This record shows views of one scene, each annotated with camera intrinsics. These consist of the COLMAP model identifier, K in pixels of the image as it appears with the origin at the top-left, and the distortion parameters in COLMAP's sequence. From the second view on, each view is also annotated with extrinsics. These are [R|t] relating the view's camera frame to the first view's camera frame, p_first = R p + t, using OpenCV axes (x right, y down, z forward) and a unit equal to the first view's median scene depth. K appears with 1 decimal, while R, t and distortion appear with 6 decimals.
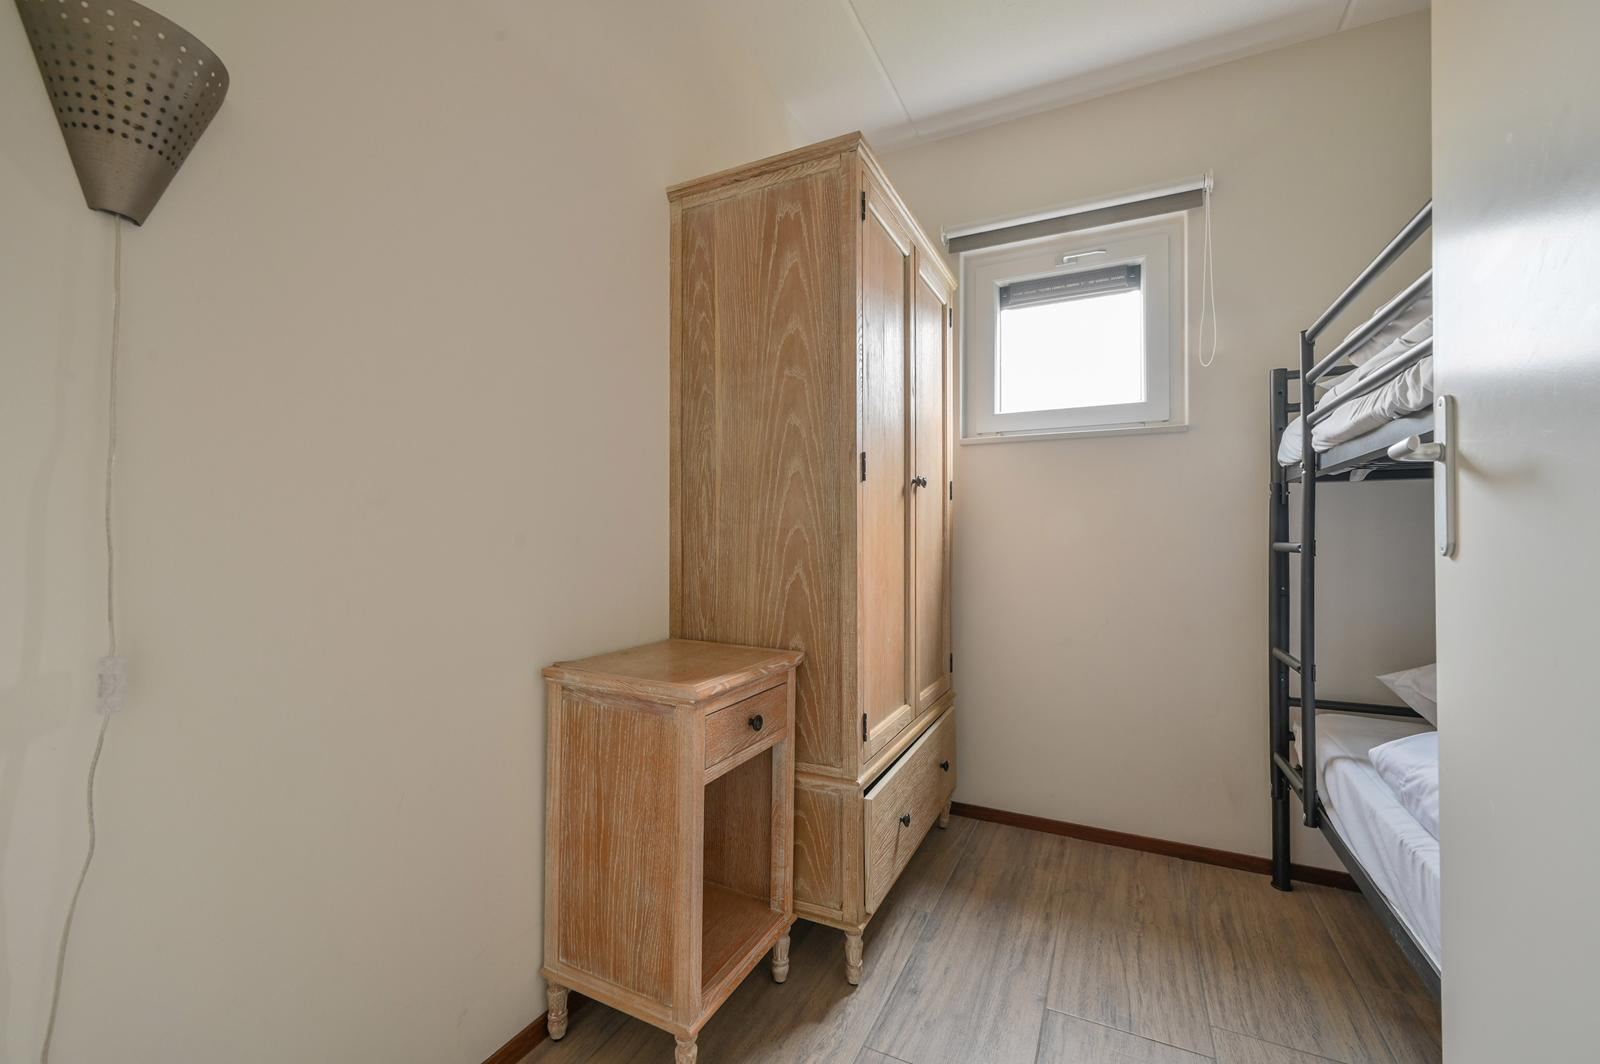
lens RADIAL K [[644.3, 0, 800.0], [0, 644.3, 532.0], [0, 0, 1]] dist [-0.000356, -0.000112]
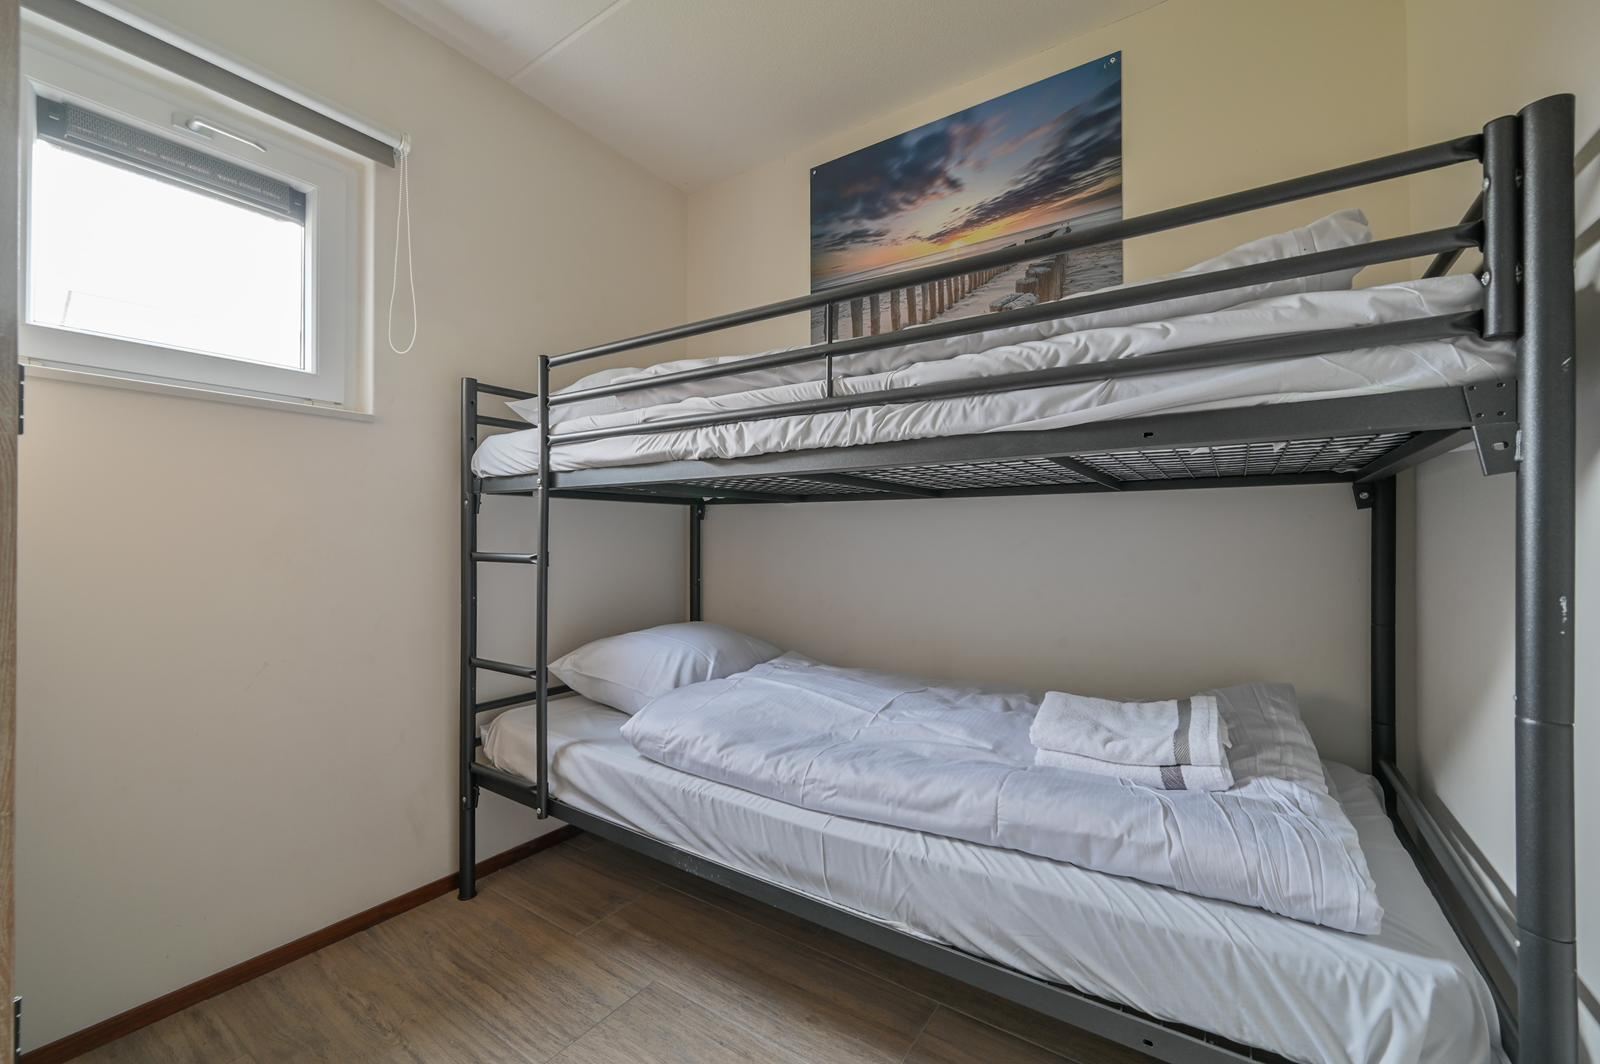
lens RADIAL K [[657.4, 0, 800.0], [0, 657.4, 532.0], [0, 0, 1]] dist [-0.000803, 0.000088]
pose [[0.143290, 0.002980, 0.989676, -0.210717], [-0.012301, 0.999924, -0.001230, -0.021725], [-0.989604, -0.011998, 0.143315, 0.384227]]
